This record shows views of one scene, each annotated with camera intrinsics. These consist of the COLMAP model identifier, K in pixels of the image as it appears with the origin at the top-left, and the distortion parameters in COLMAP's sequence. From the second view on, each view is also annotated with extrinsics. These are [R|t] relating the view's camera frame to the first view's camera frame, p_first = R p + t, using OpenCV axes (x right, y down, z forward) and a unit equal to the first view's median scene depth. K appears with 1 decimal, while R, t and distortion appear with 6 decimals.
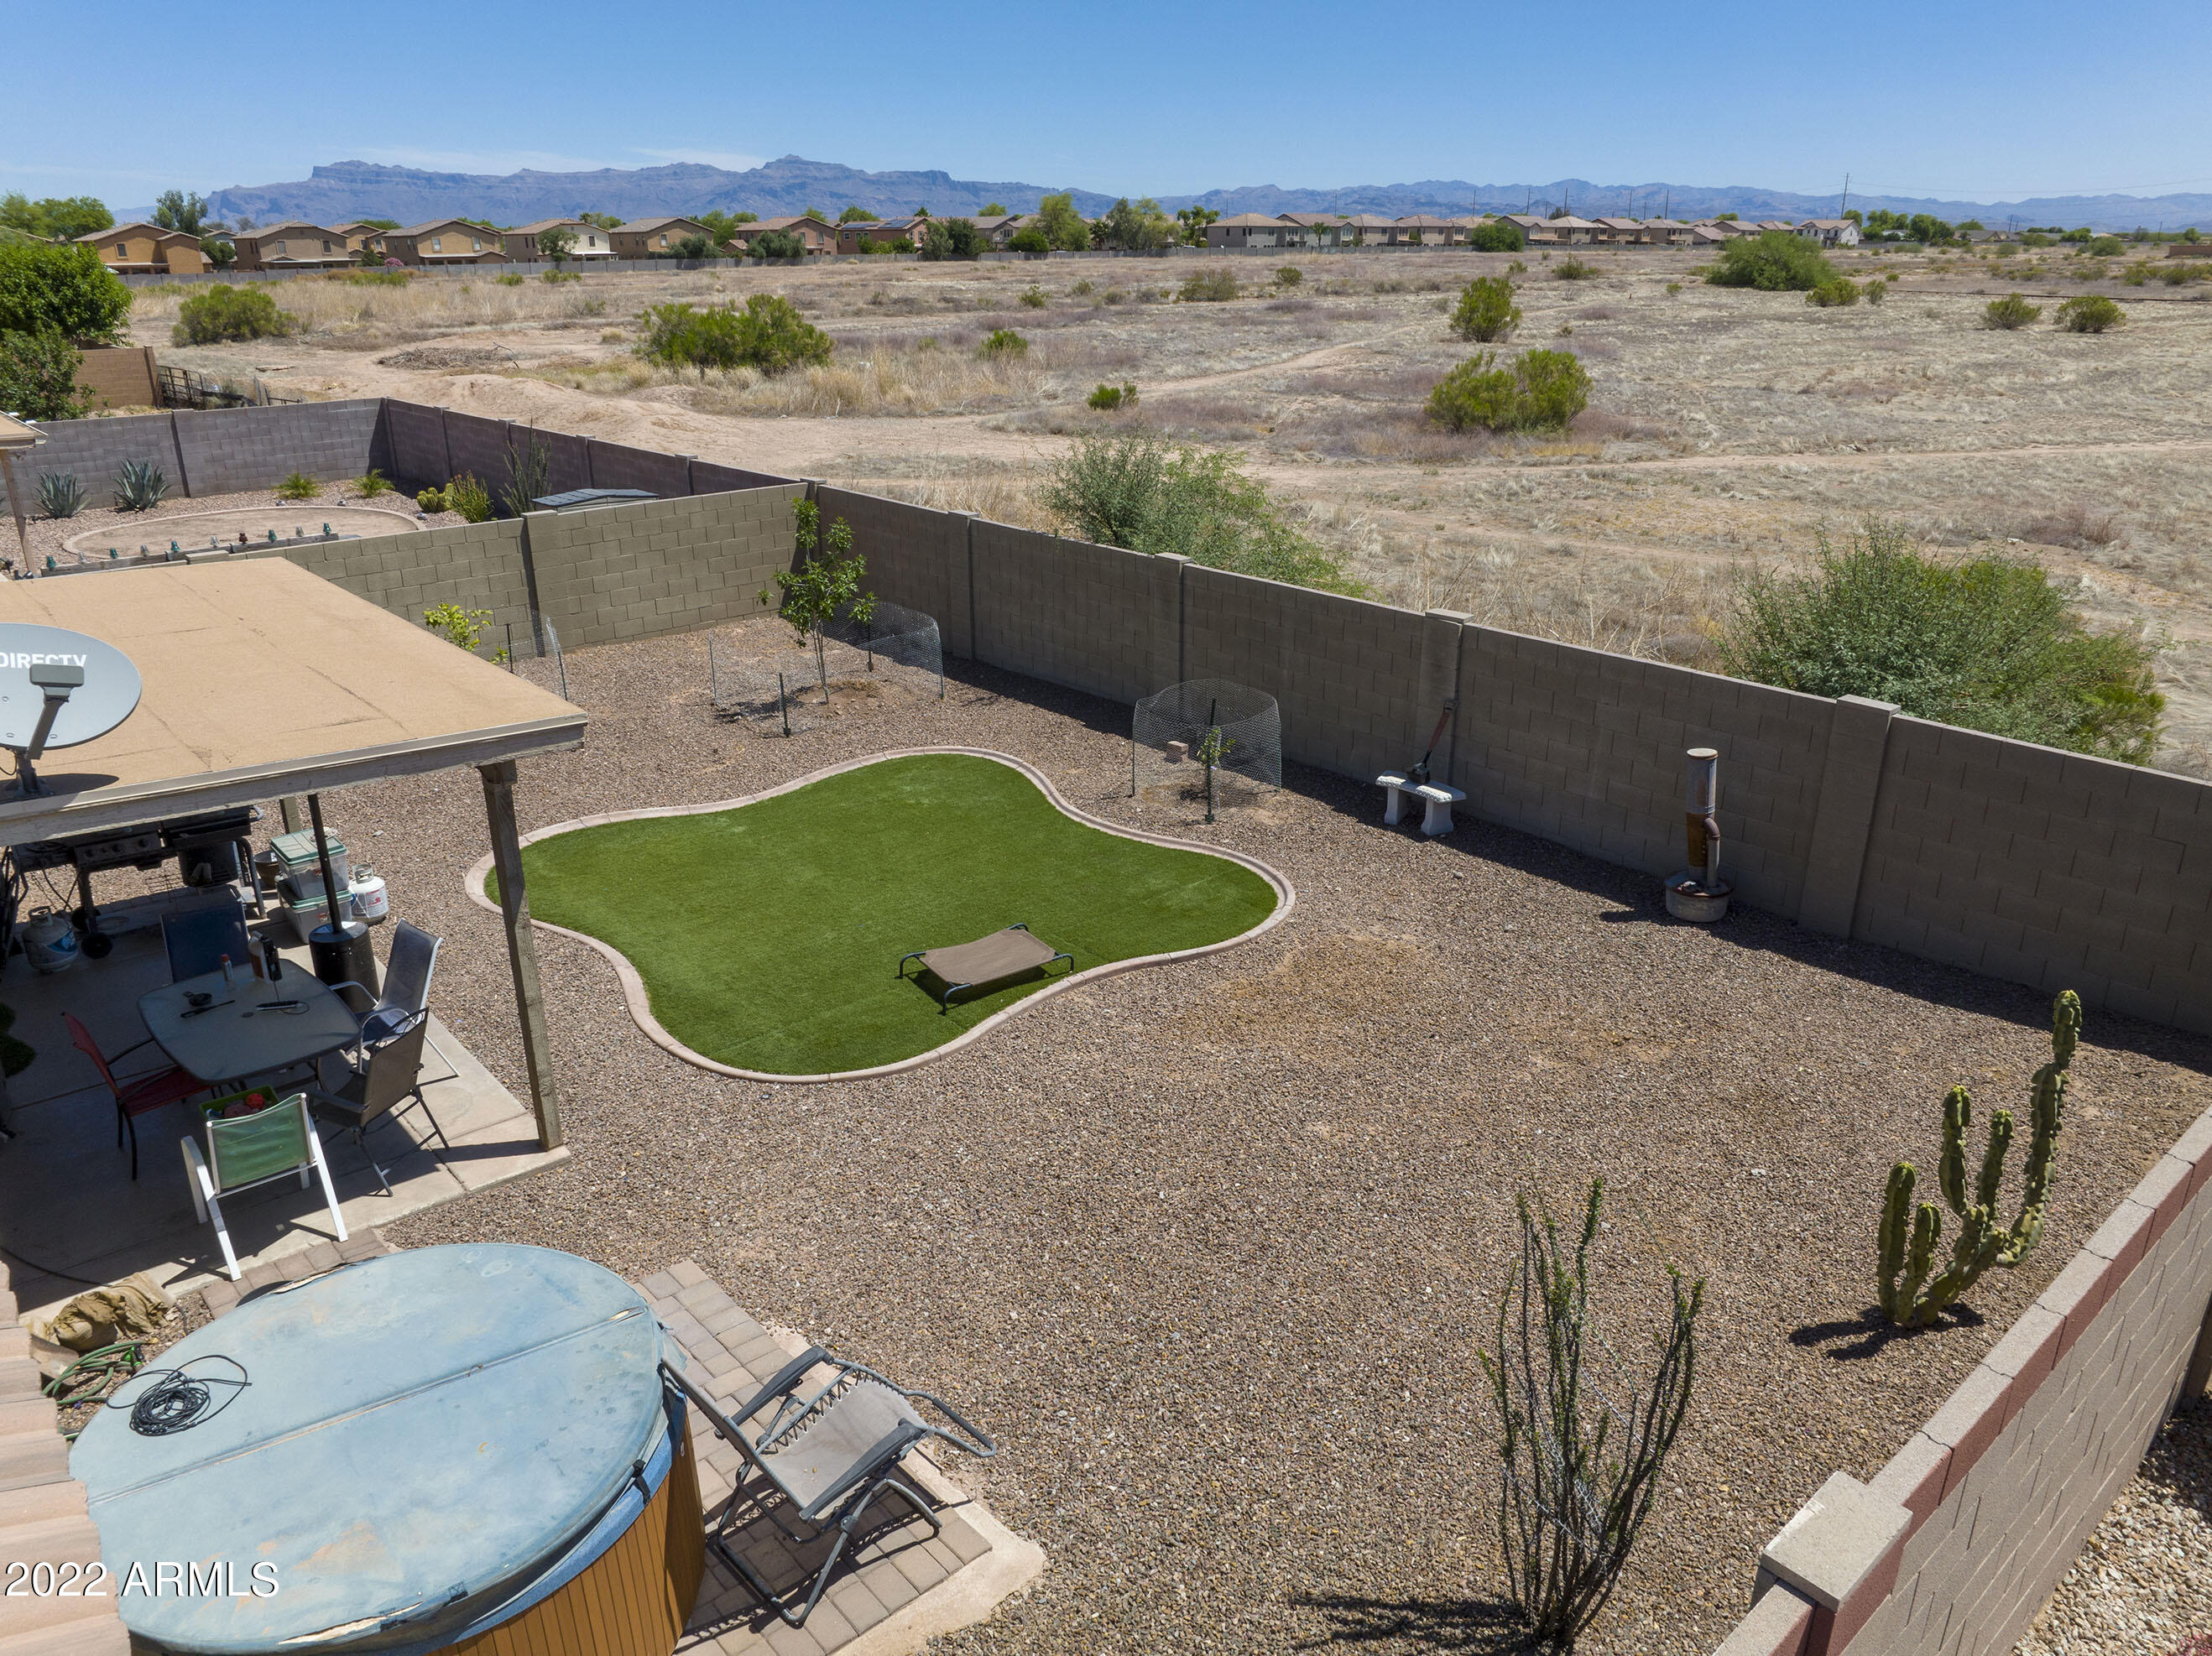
lens RADIAL K [[1558.0, 0, 1106.0], [0, 1558.0, 828.0], [0, 0, 1]] dist [-0.049251, 0.024766]
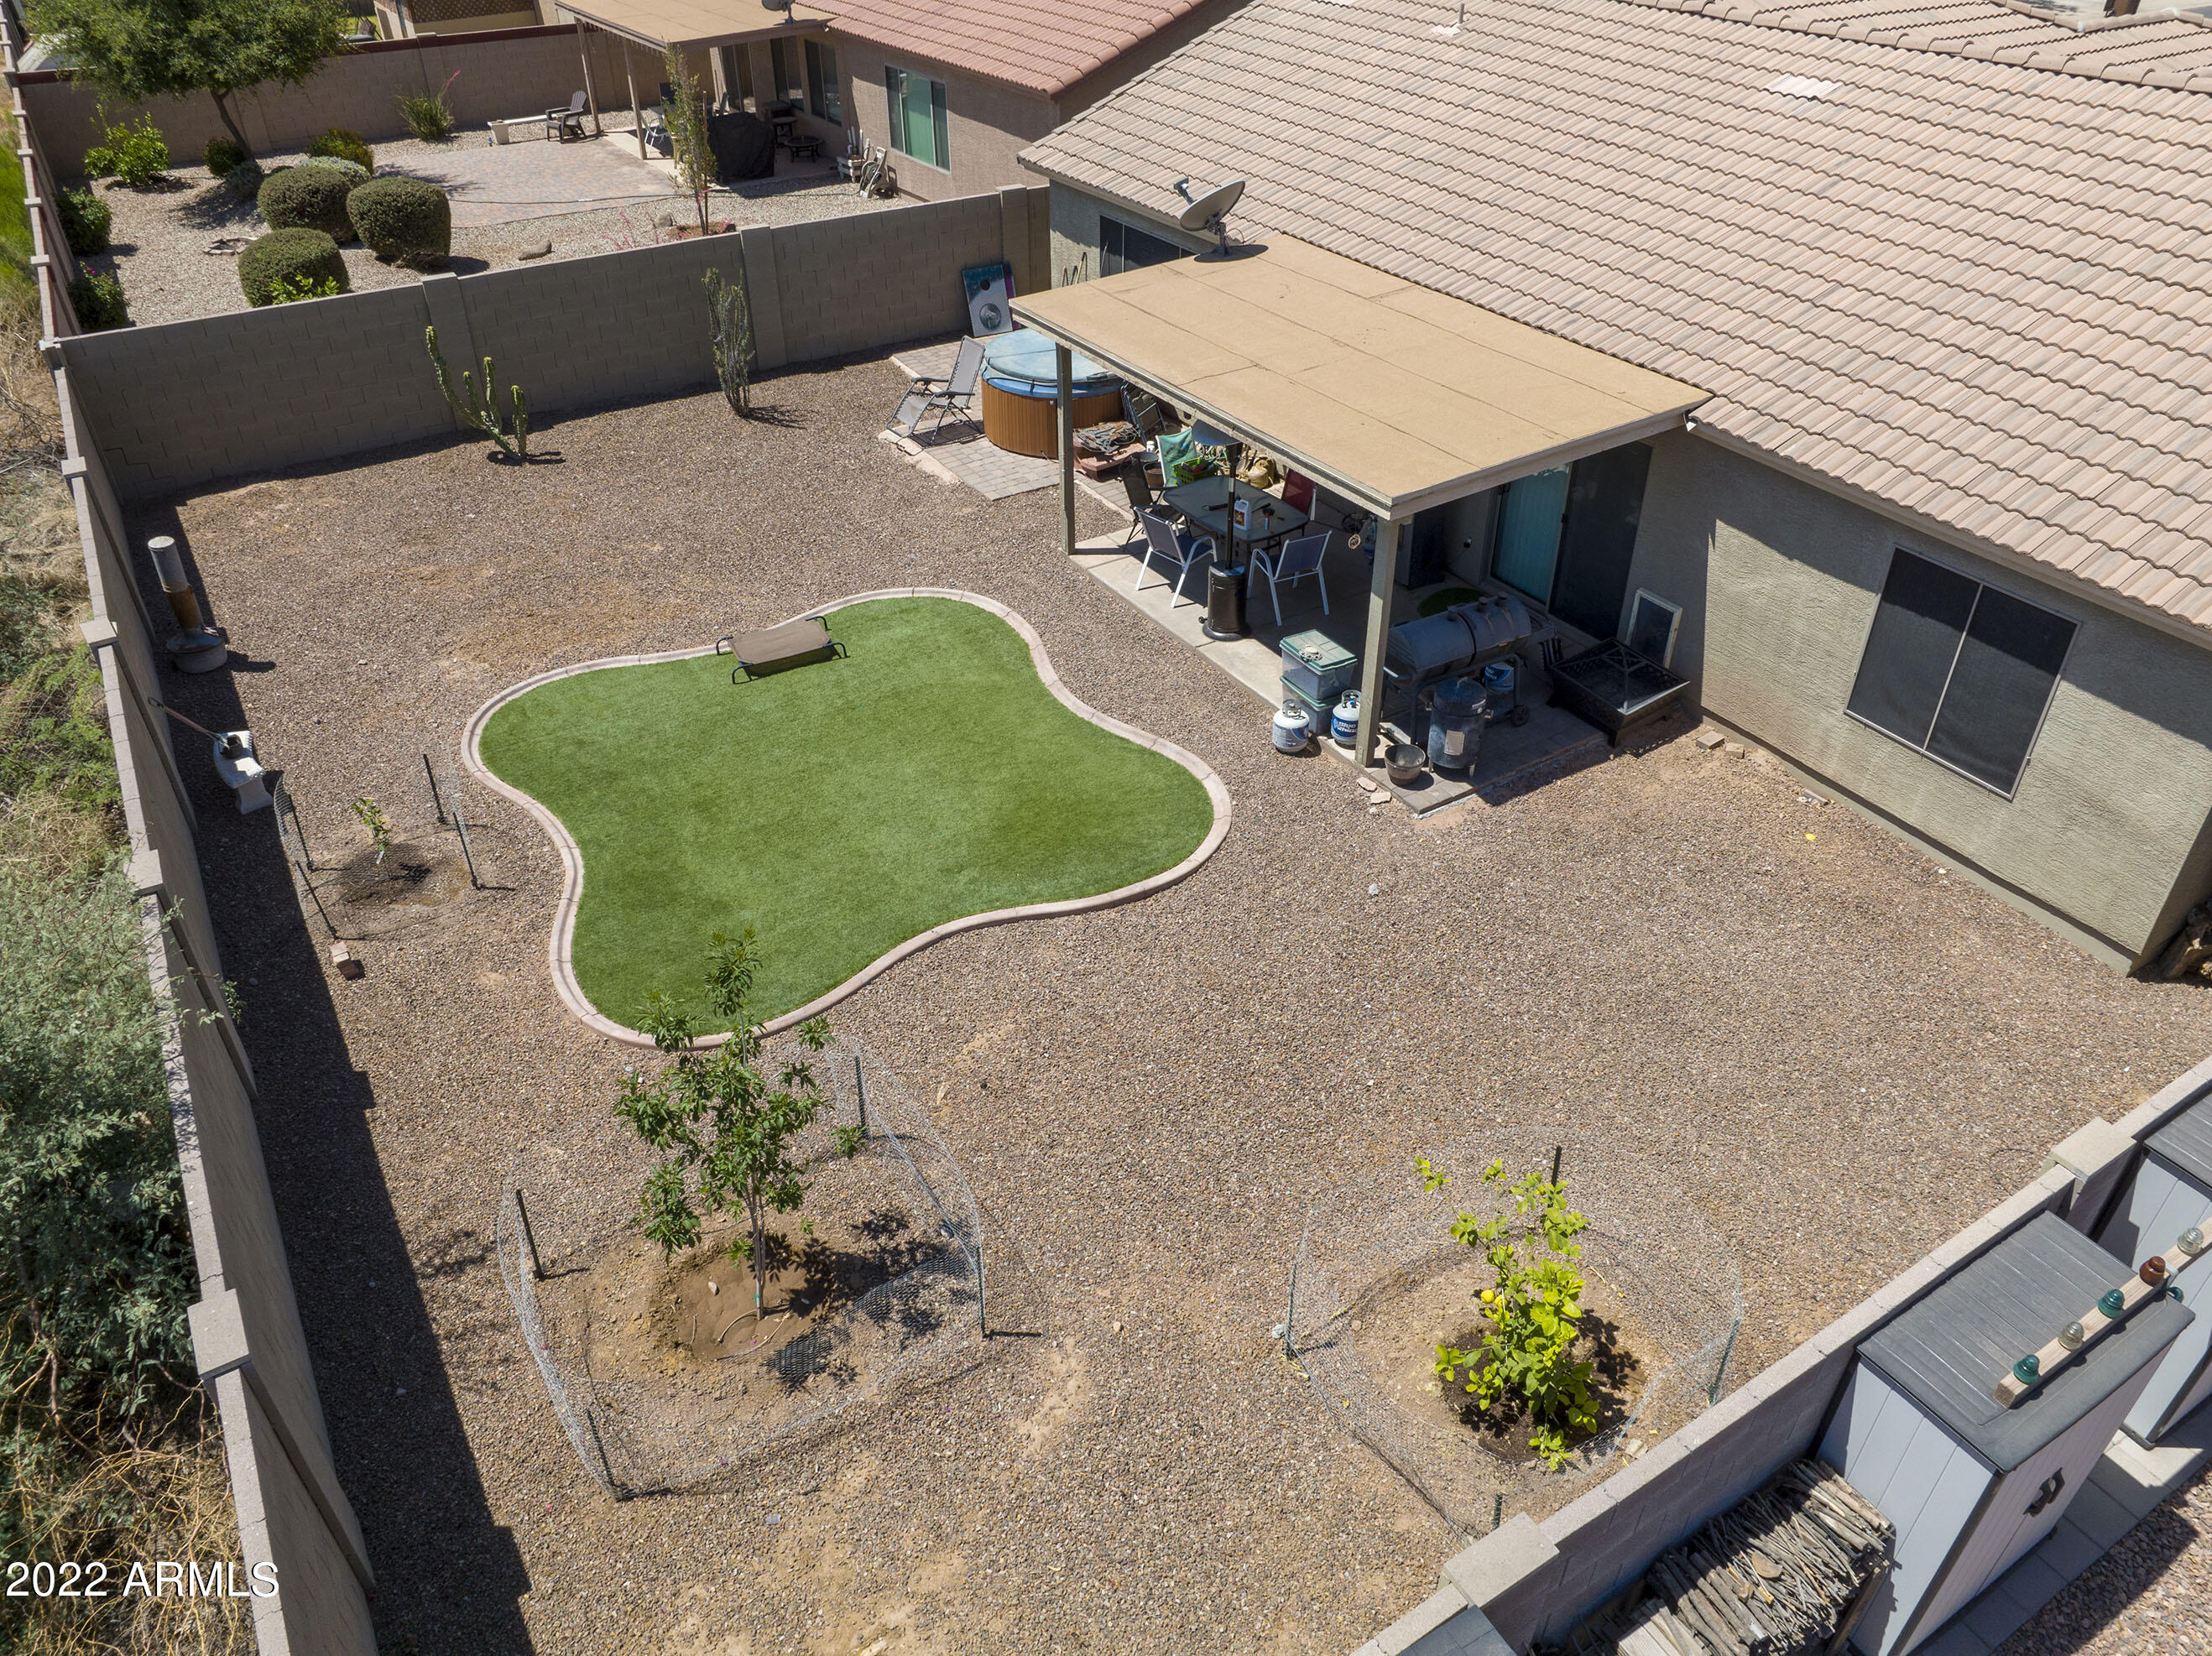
lens RADIAL K [[1558.0, 0, 1106.0], [0, 1558.0, 828.0], [0, 0, 1]] dist [-0.049251, 0.024766]
pose [[-0.986611, -0.086015, 0.138565, -0.446952], [0.068041, 0.555064, 0.829020, -0.738040], [-0.148221, 0.827348, -0.541780, 1.472324]]
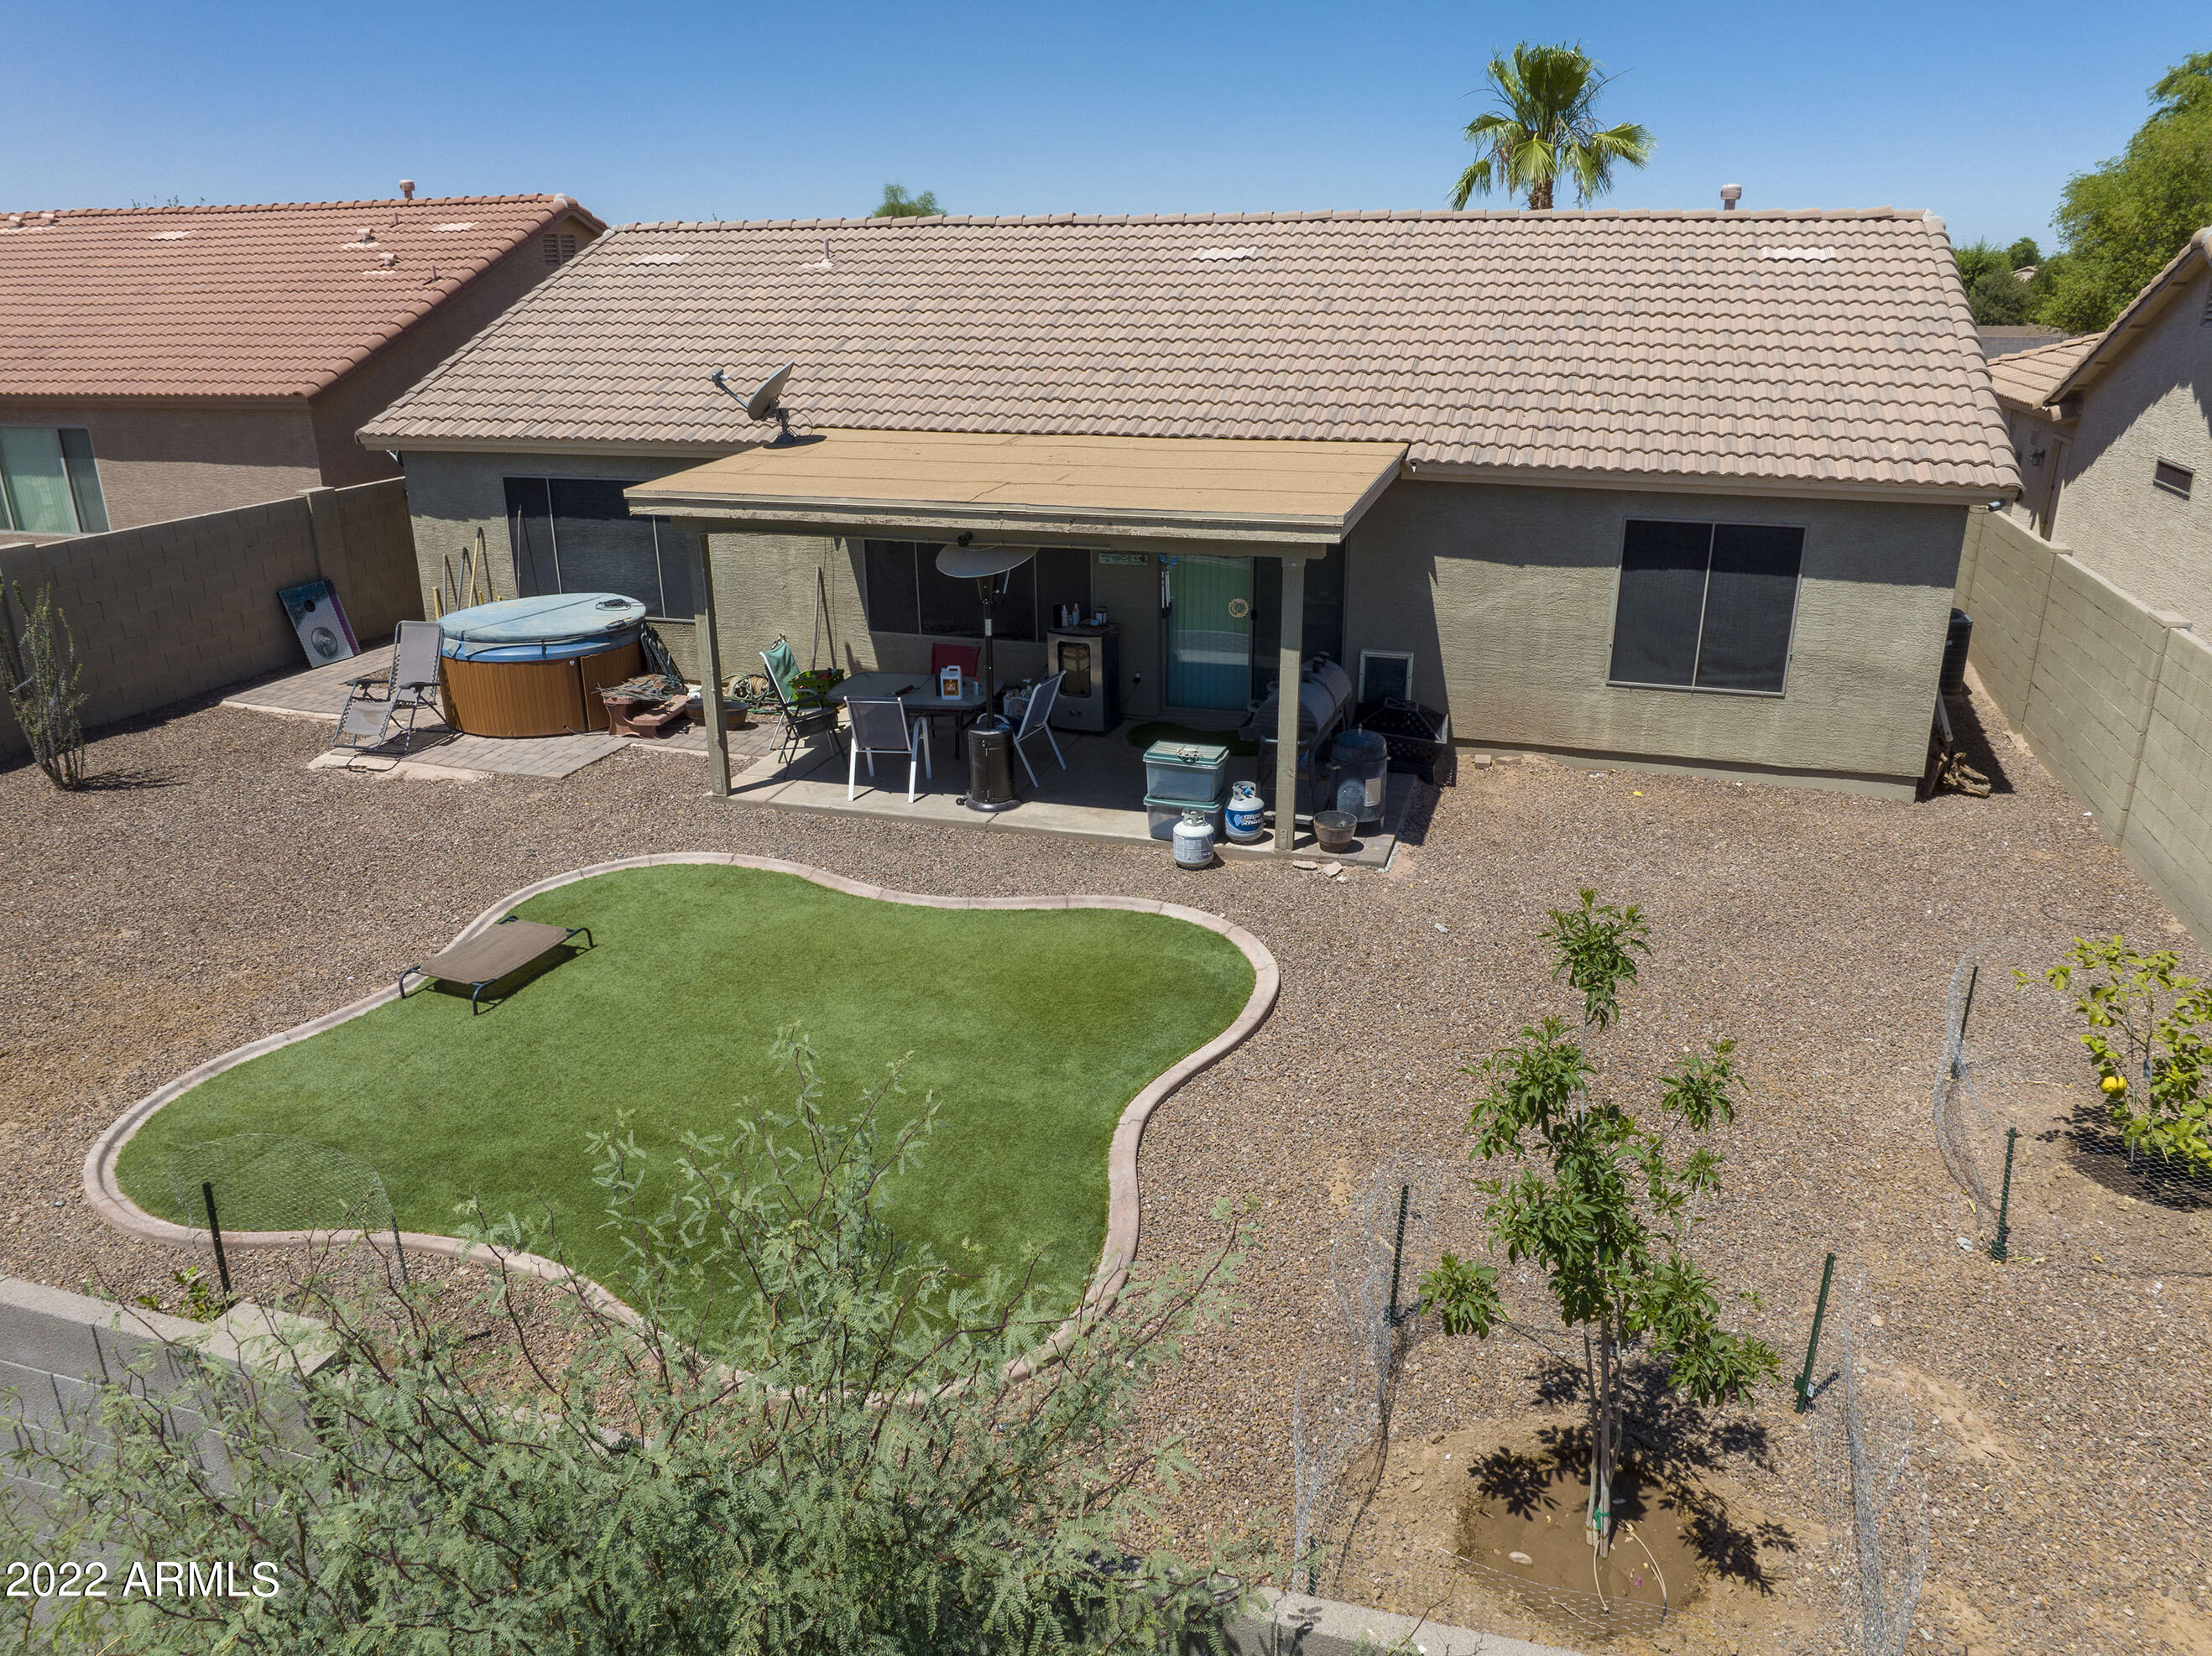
lens RADIAL K [[1558.0, 0, 1106.0], [0, 1558.0, 828.0], [0, 0, 1]] dist [-0.049251, 0.024766]
pose [[-0.849715, 0.188006, -0.492582, 0.042676], [-0.180470, 0.774116, 0.606775, -0.479560], [0.495393, 0.604482, -0.623849, 1.386703]]
